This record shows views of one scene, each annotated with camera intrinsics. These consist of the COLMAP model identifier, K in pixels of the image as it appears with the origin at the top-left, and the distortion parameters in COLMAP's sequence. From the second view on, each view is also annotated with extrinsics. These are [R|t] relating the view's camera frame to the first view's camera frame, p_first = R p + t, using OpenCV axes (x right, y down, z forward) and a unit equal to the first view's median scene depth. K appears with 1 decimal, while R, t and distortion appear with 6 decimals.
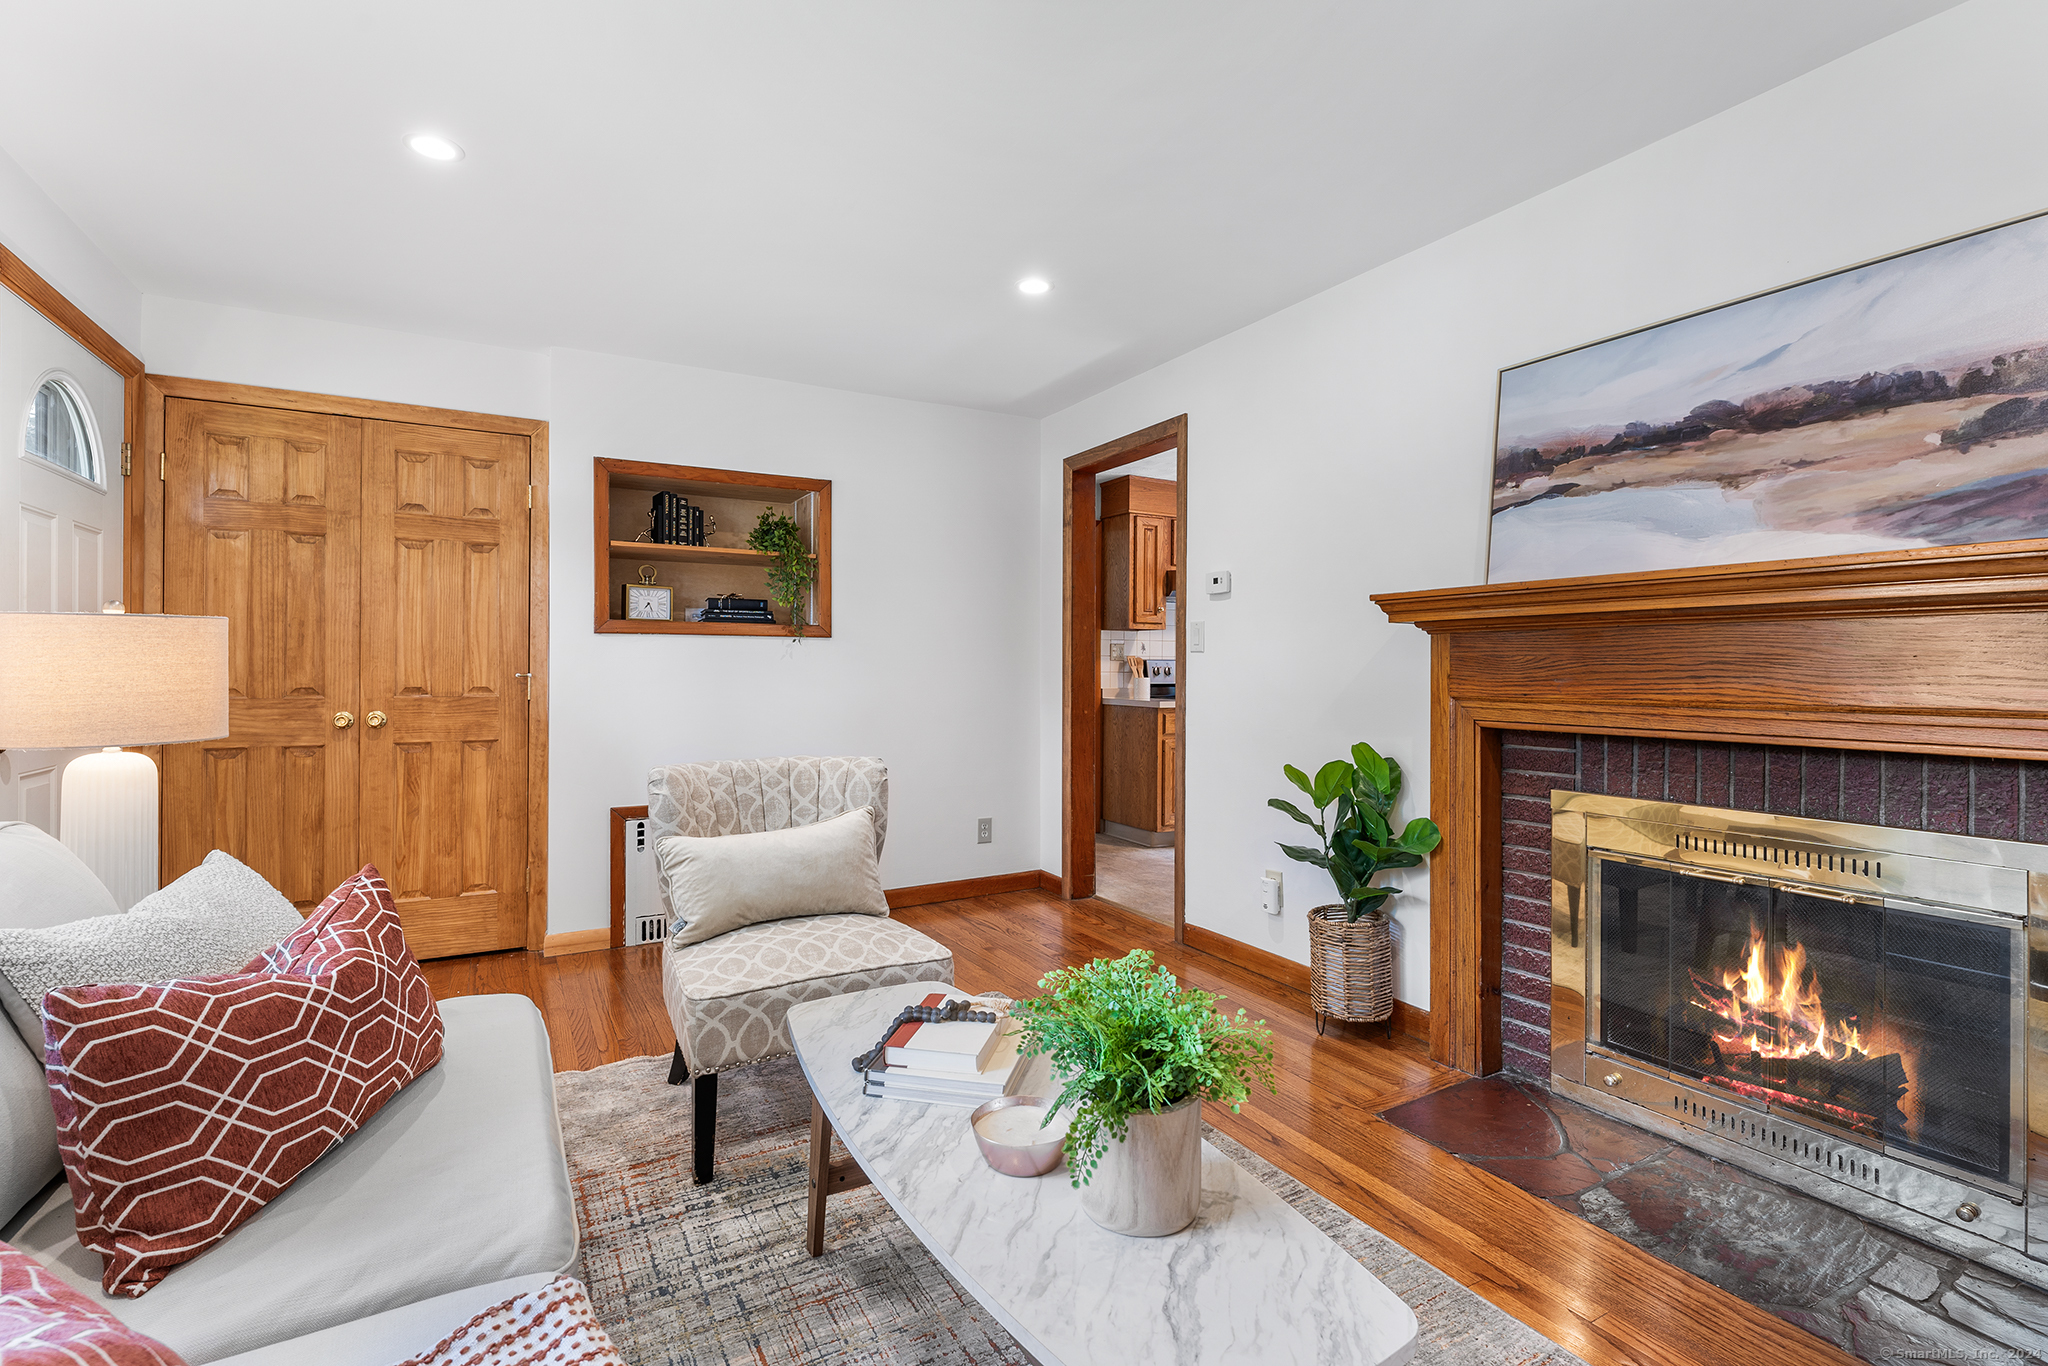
lens RADIAL K [[934.5, 0, 1015.2], [0, 934.5, 669.4], [0, 0, 1]] dist [0.004207, 0.000008]
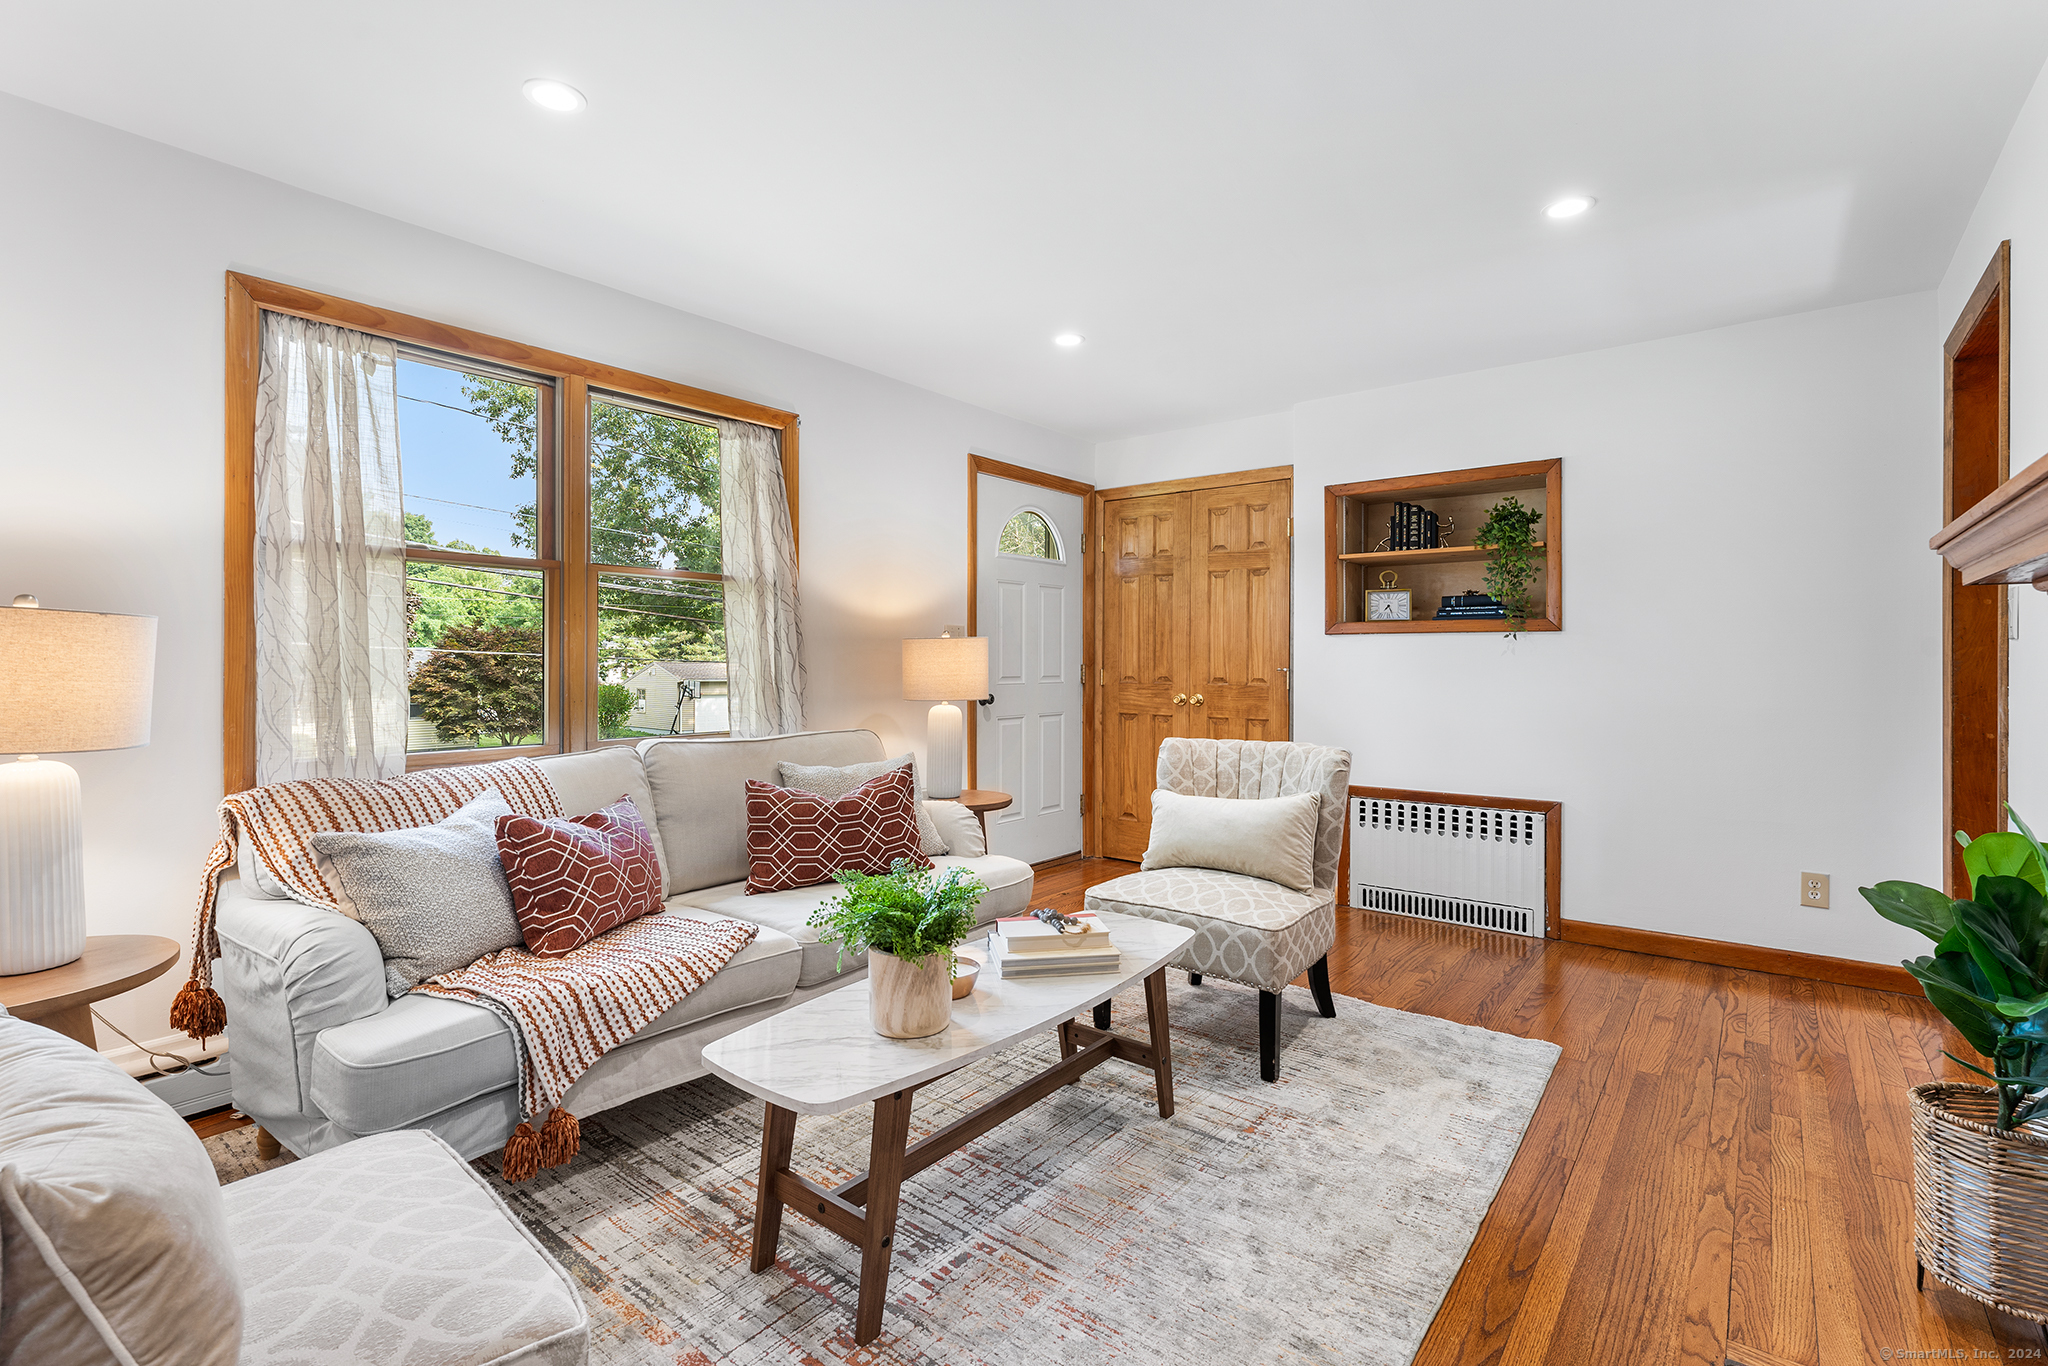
lens RADIAL K [[934.5, 0, 1015.2], [0, 934.5, 669.4], [0, 0, 1]] dist [0.004207, 0.000008]
pose [[0.380398, 0.007524, -0.924792, 0.518439], [-0.004062, 0.999971, 0.006465, -0.001063], [0.924814, 0.001297, 0.380417, 0.193944]]
